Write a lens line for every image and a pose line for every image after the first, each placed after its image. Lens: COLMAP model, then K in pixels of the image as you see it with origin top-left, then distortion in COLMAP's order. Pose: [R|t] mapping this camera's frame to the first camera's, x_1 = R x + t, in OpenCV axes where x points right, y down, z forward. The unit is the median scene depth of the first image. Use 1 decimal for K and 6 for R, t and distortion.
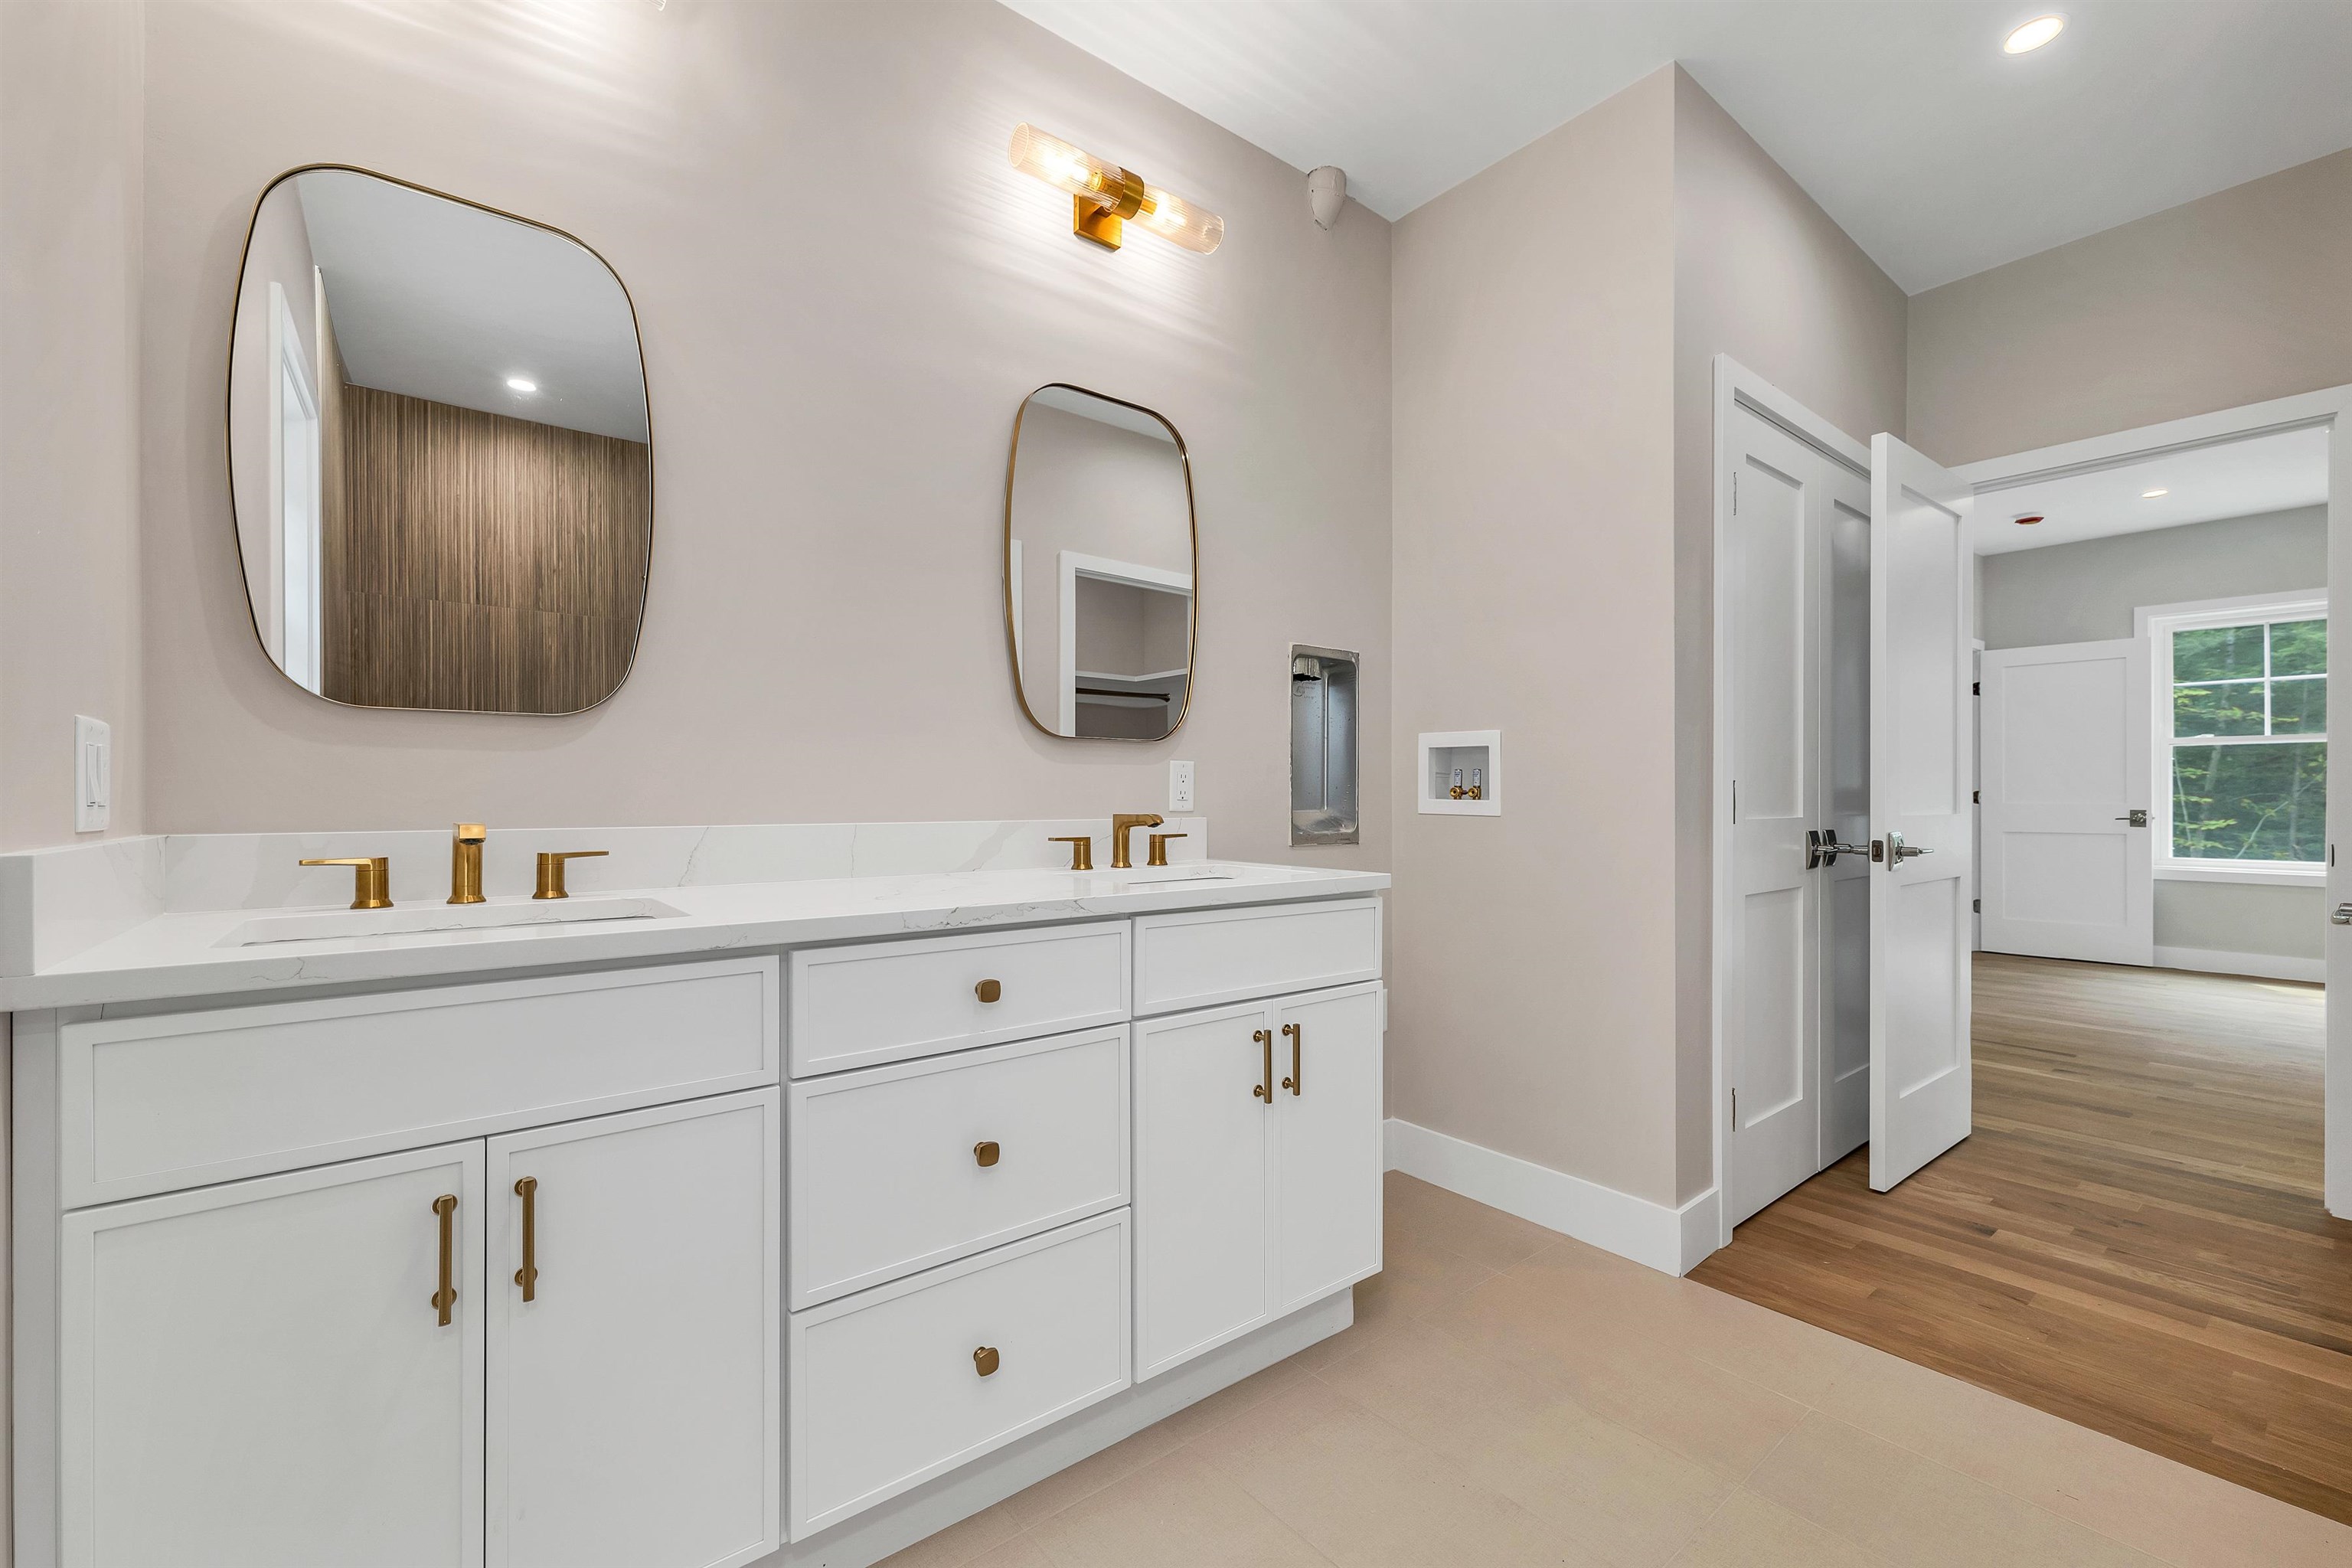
lens RADIAL K [[979.7, 0, 1176.0], [0, 979.7, 784.0], [0, 0, 1]] dist [0.000612, -0.000042]
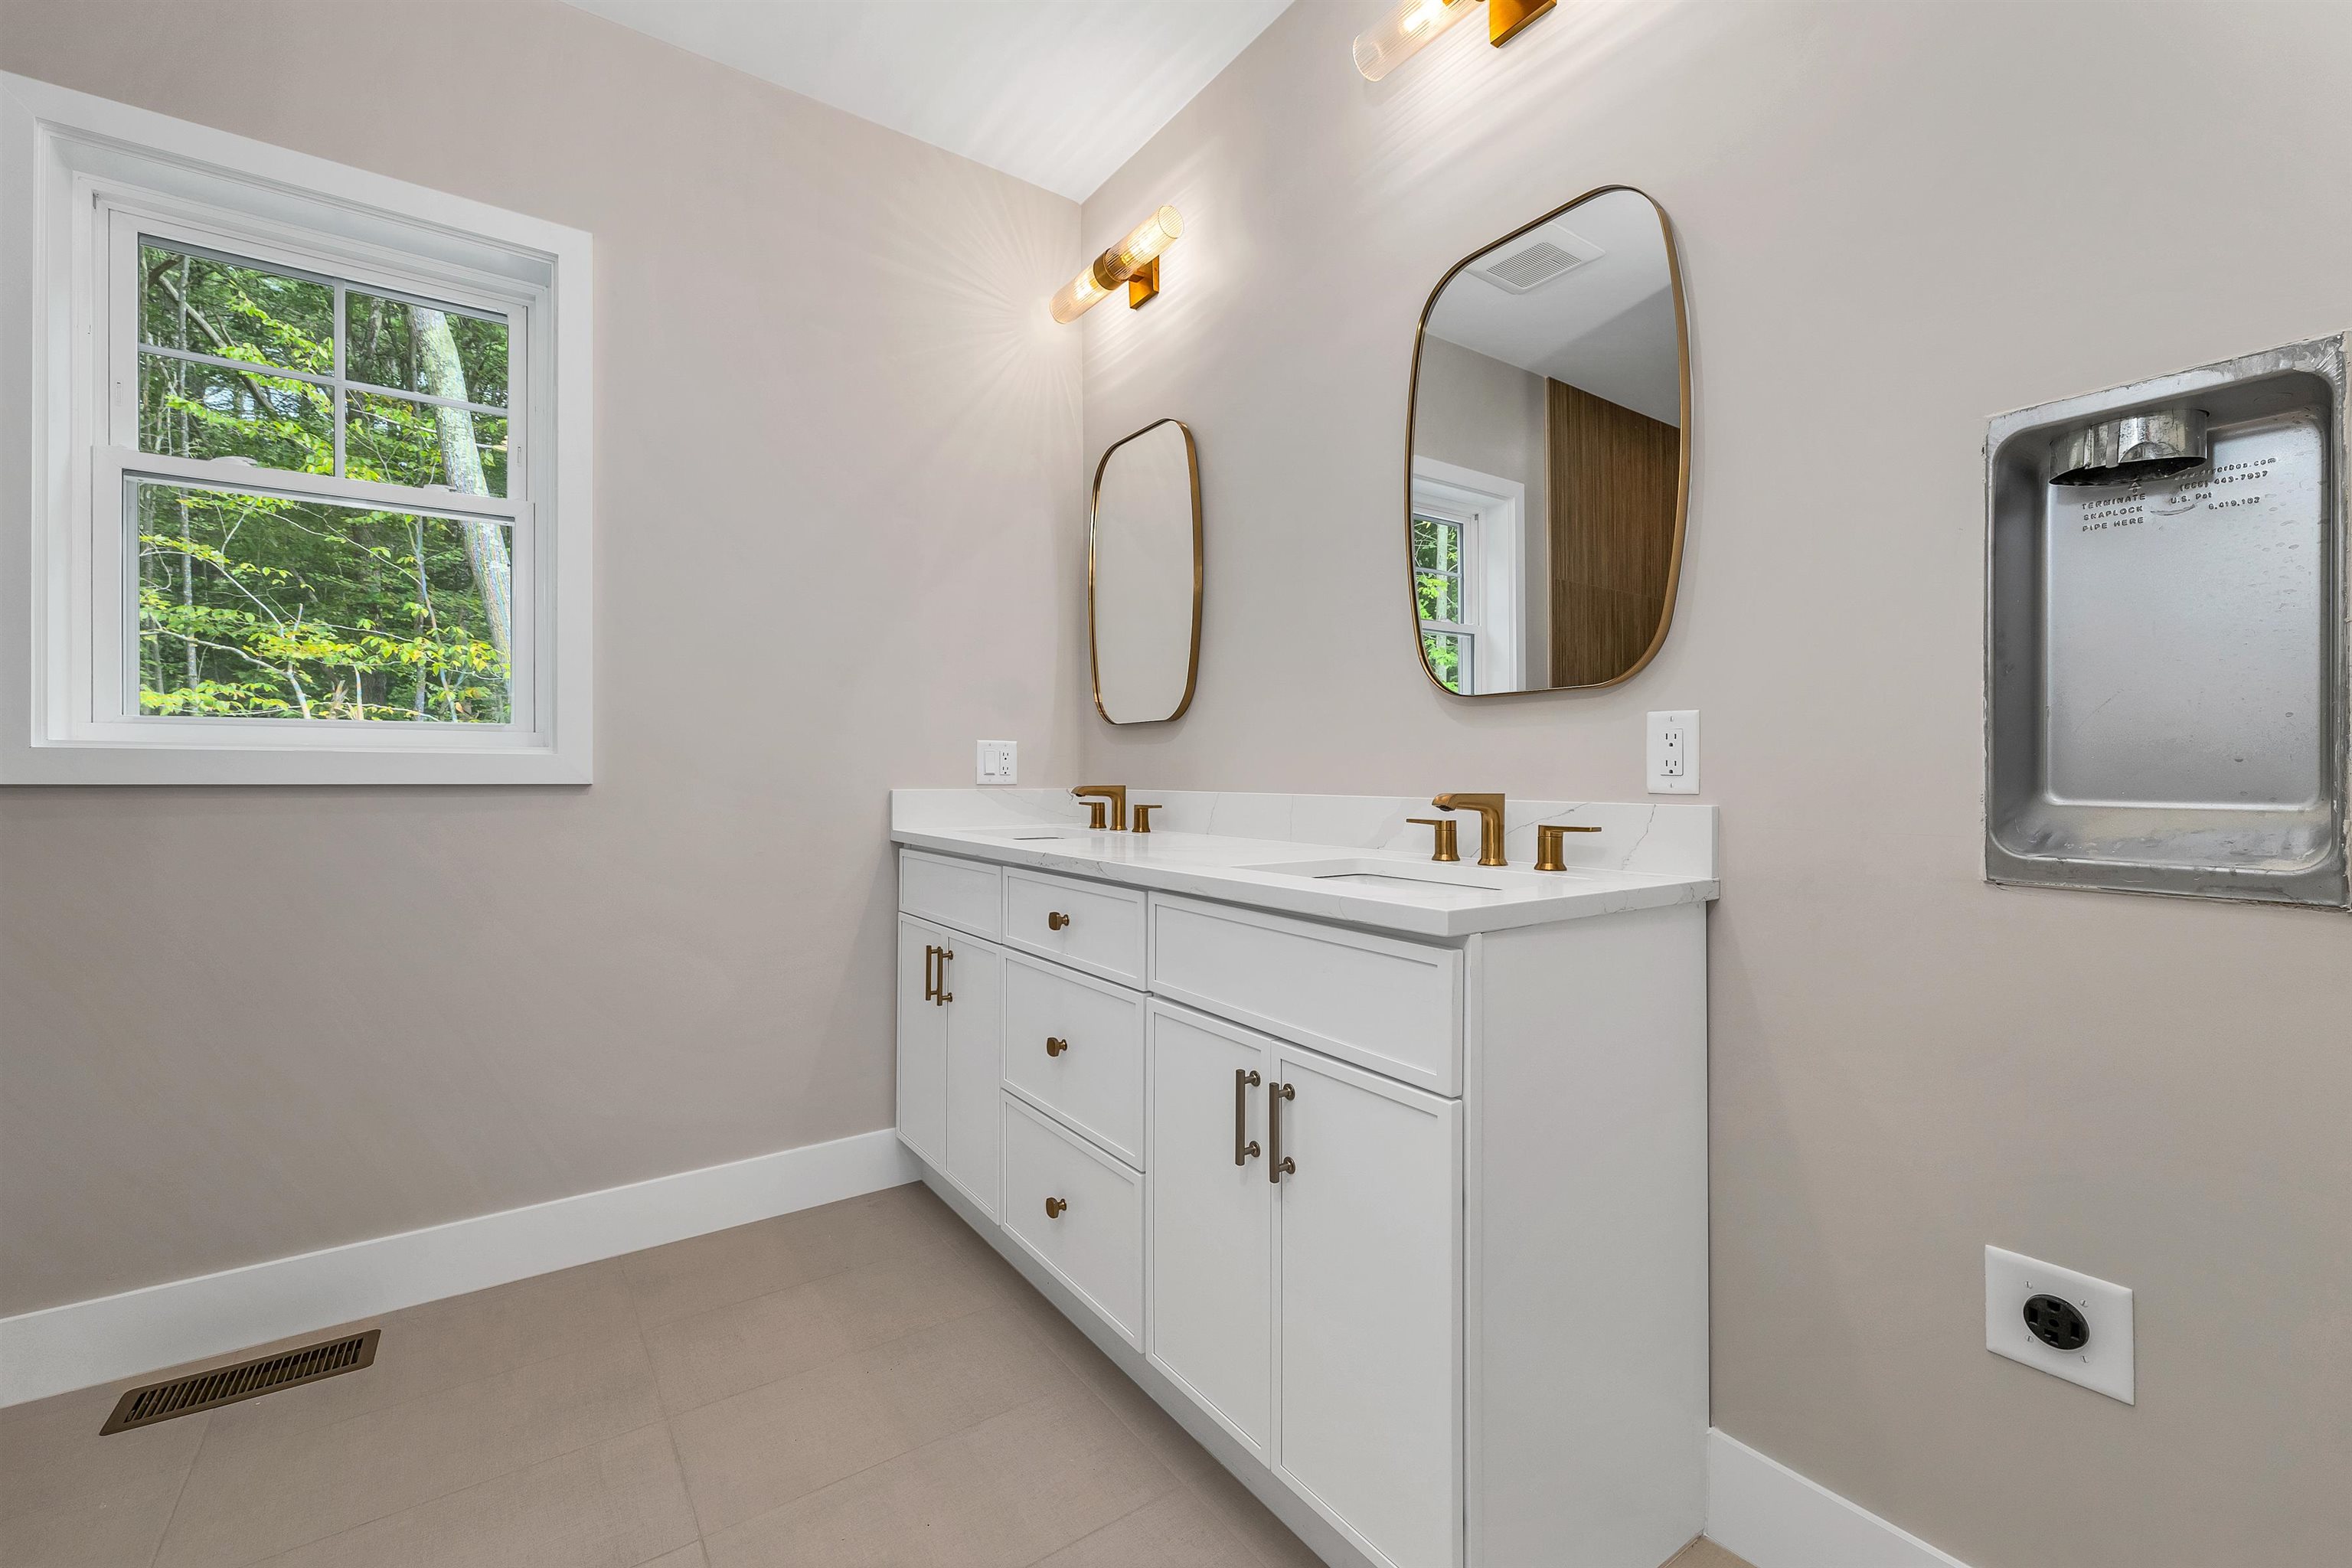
lens RADIAL K [[992.4, 0, 1181.4], [0, 992.4, 777.3], [0, 0, 1]] dist [0.001223, 0.000695]
pose [[-0.059554, -0.004374, -0.998215, 0.567397], [0.000700, 0.999990, -0.004424, 0.017955], [0.998225, -0.000962, -0.059550, 0.655495]]
